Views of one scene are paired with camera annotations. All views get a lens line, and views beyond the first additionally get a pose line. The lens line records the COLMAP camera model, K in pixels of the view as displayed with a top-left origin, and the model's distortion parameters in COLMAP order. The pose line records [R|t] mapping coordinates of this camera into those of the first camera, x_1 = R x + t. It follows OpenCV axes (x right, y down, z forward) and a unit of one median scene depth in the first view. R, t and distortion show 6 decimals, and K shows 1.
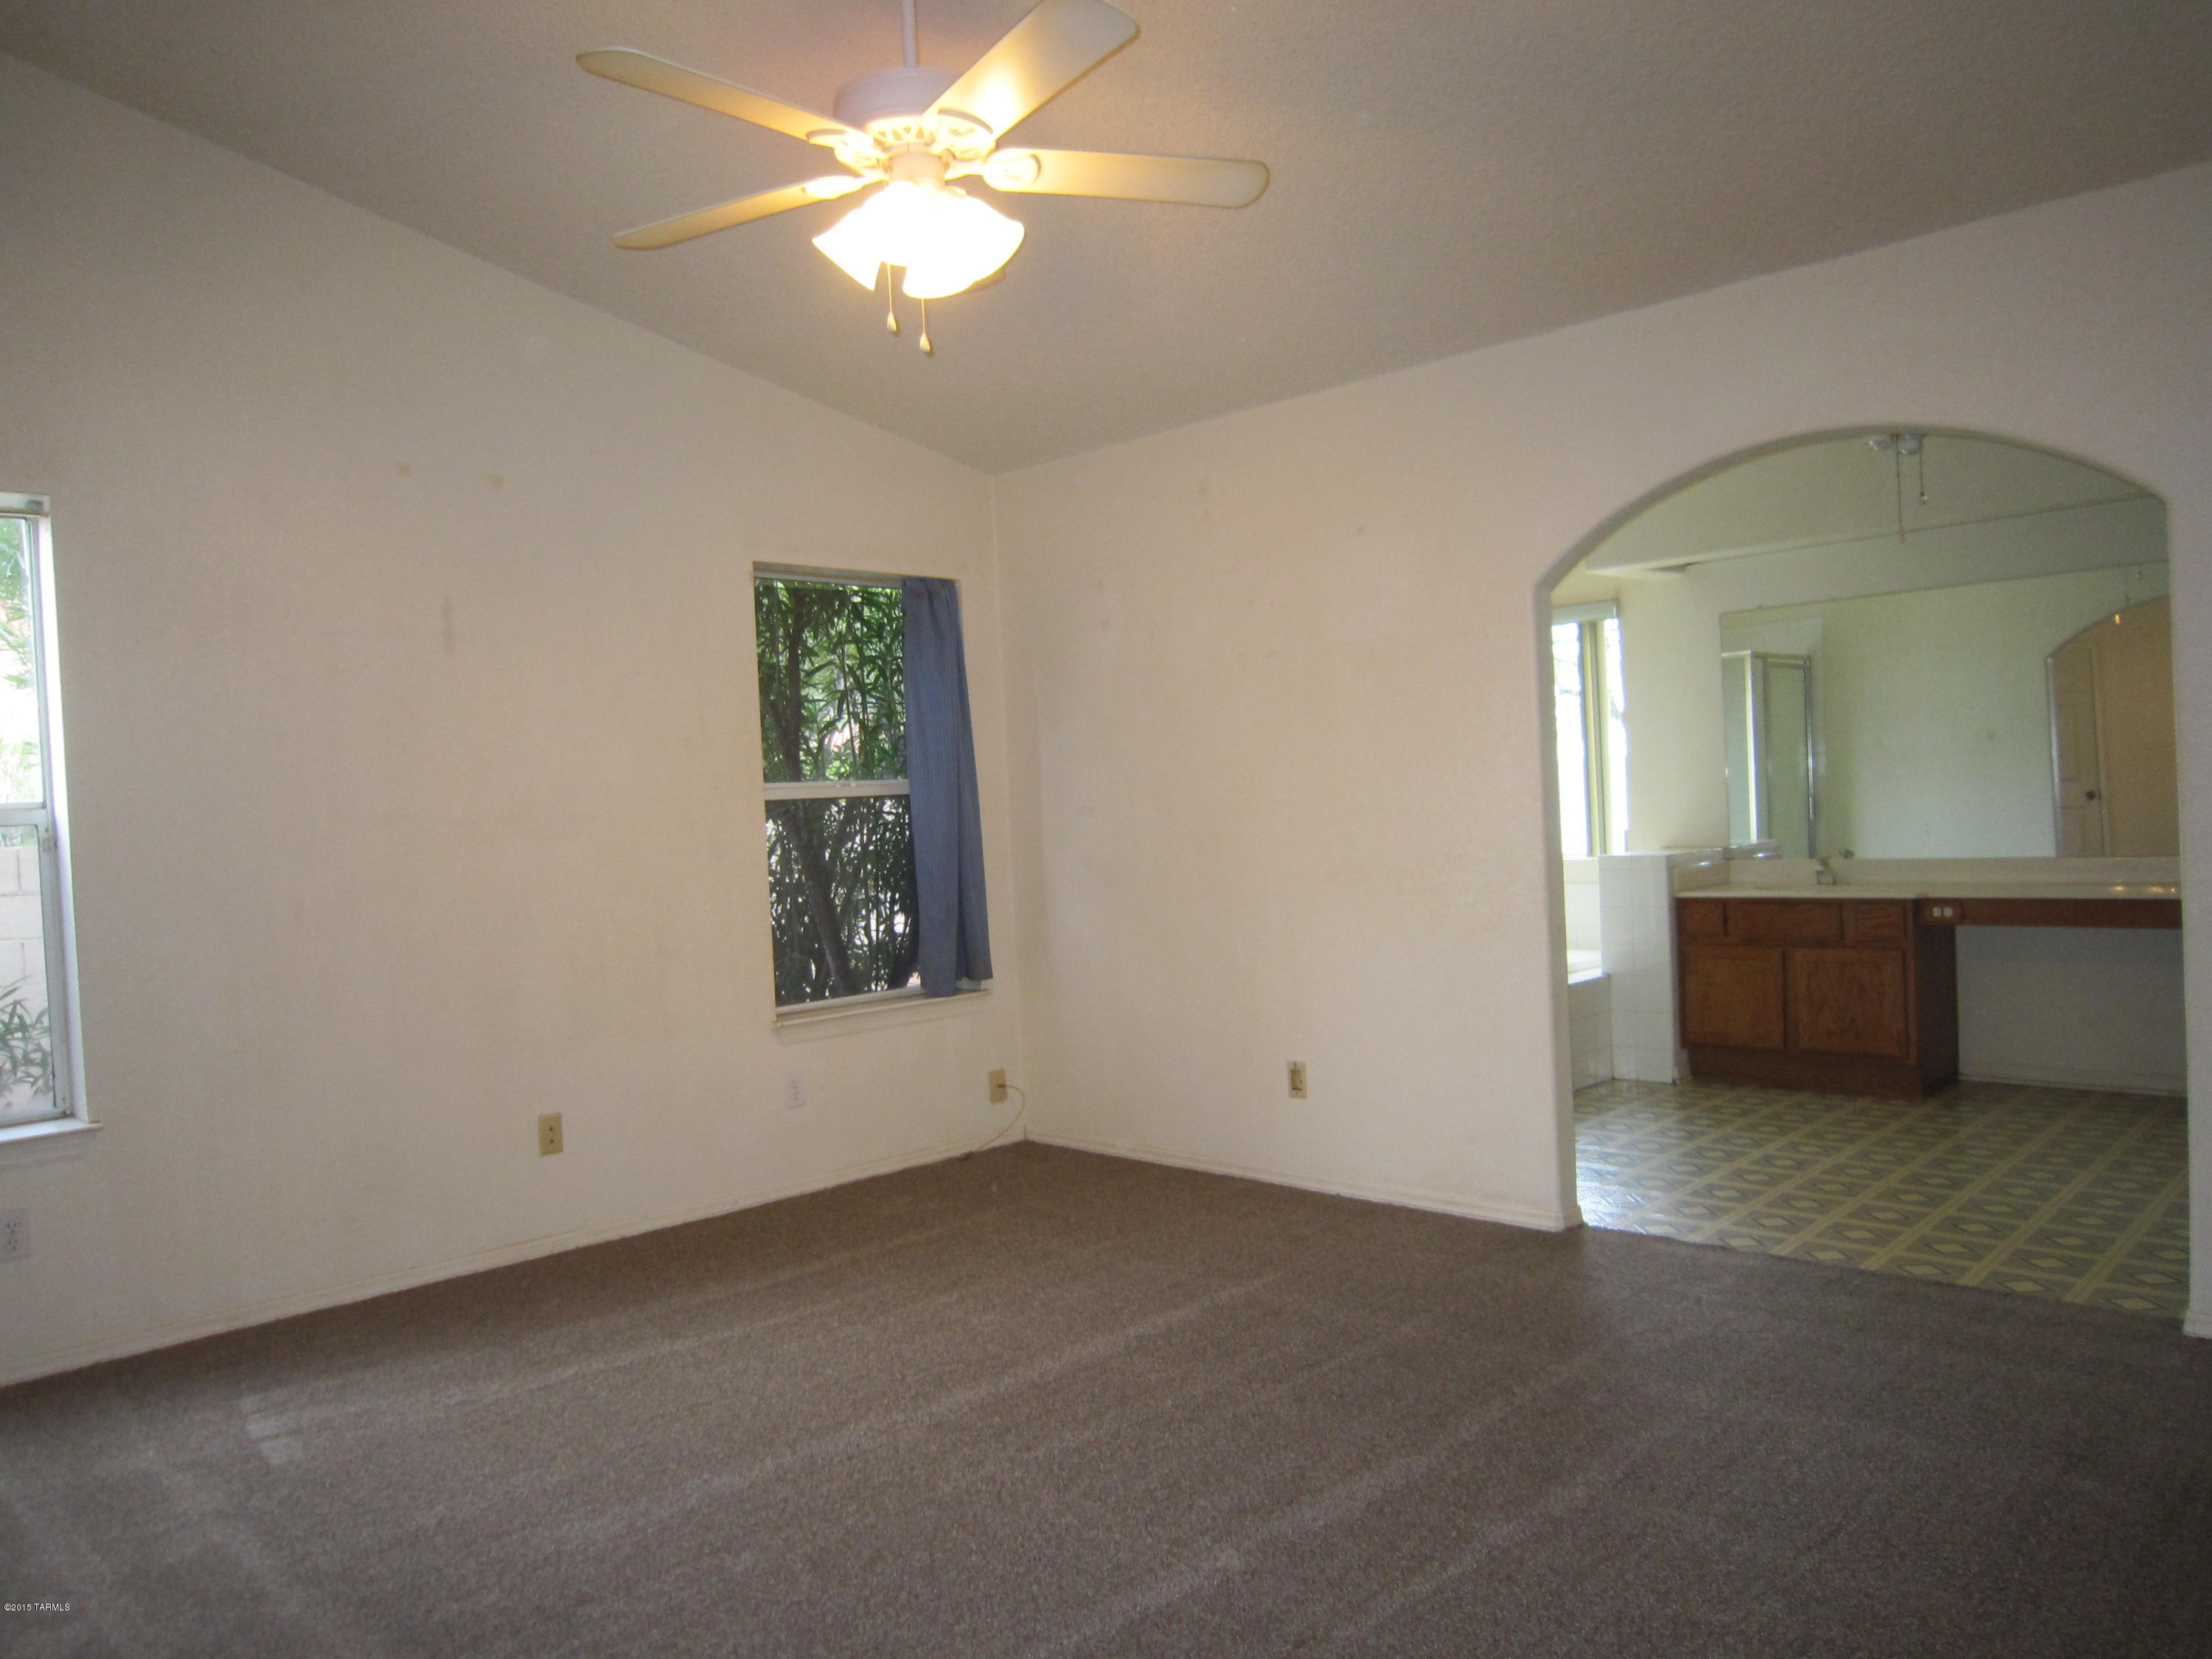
lens RADIAL K [[1557.8, 0, 1106.0], [0, 1557.8, 829.5], [0, 0, 1]] dist [-0.102839, 0.081699]
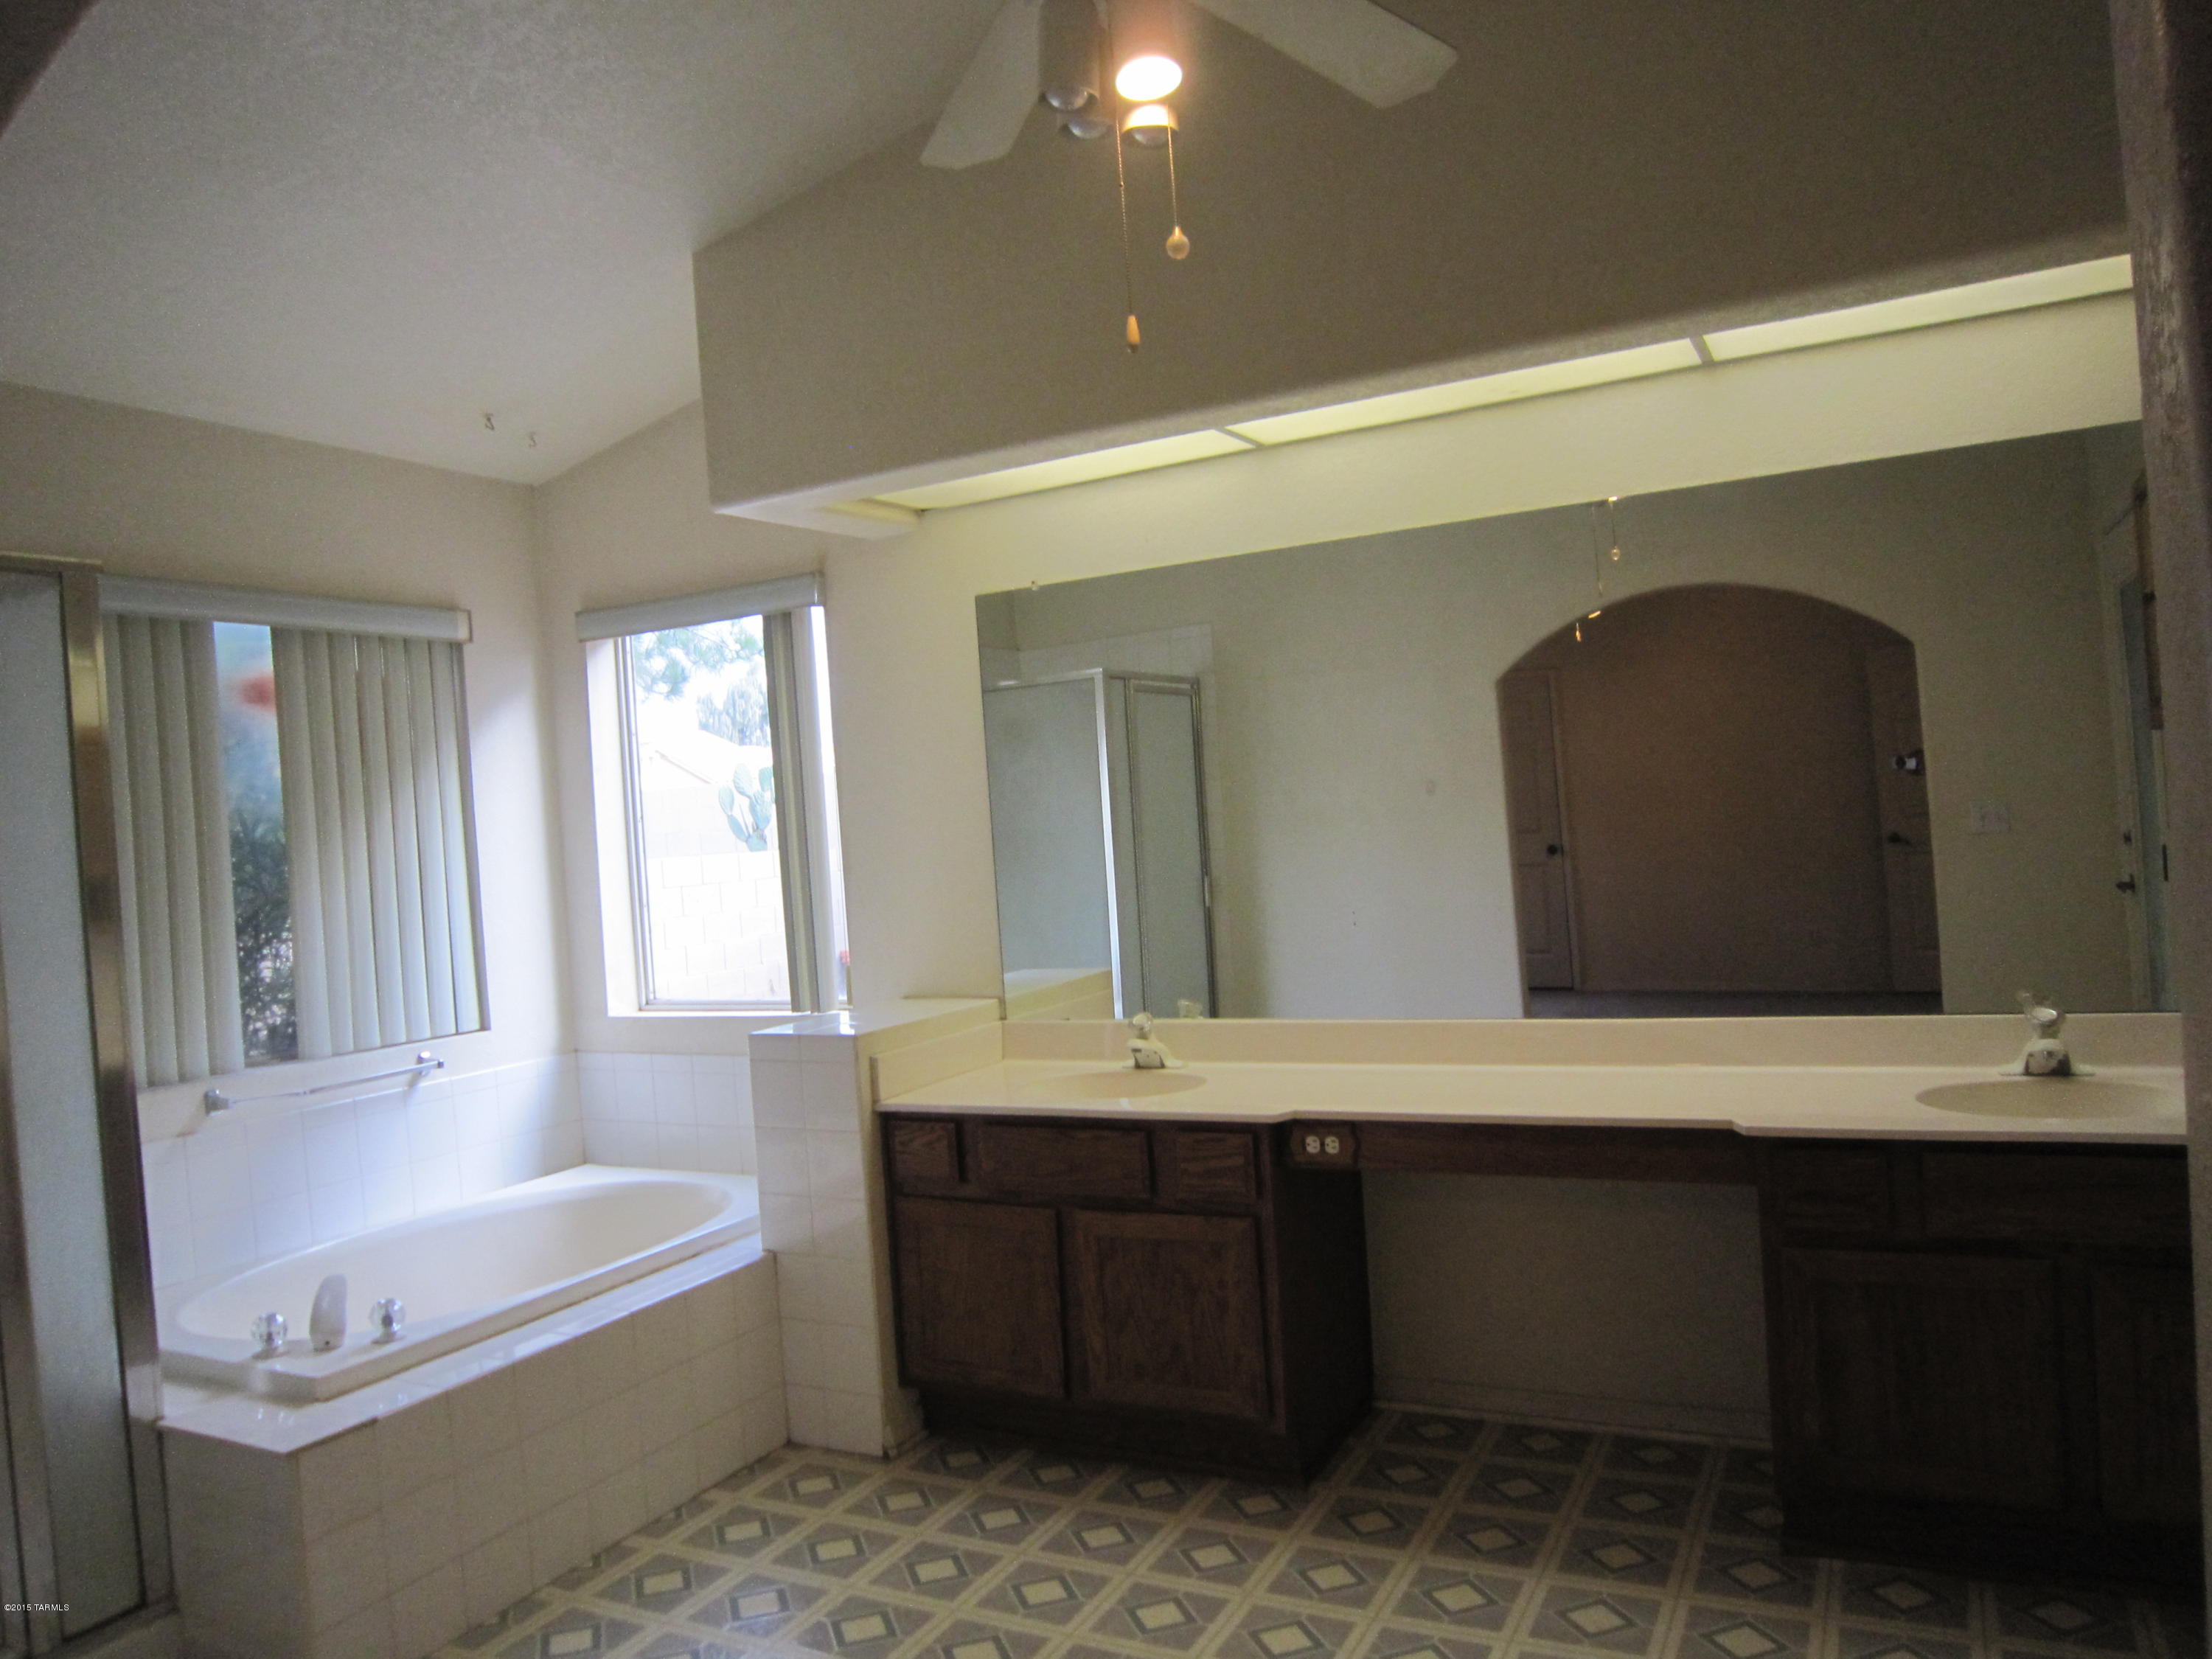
lens RADIAL K [[1557.8, 0, 1106.0], [0, 1557.8, 829.5], [0, 0, 1]] dist [-0.102839, 0.081699]
pose [[0.960634, -0.021125, 0.277011, 0.306034], [0.029009, 0.999281, -0.024394, -0.039900], [-0.276297, 0.031470, 0.960557, 0.464093]]
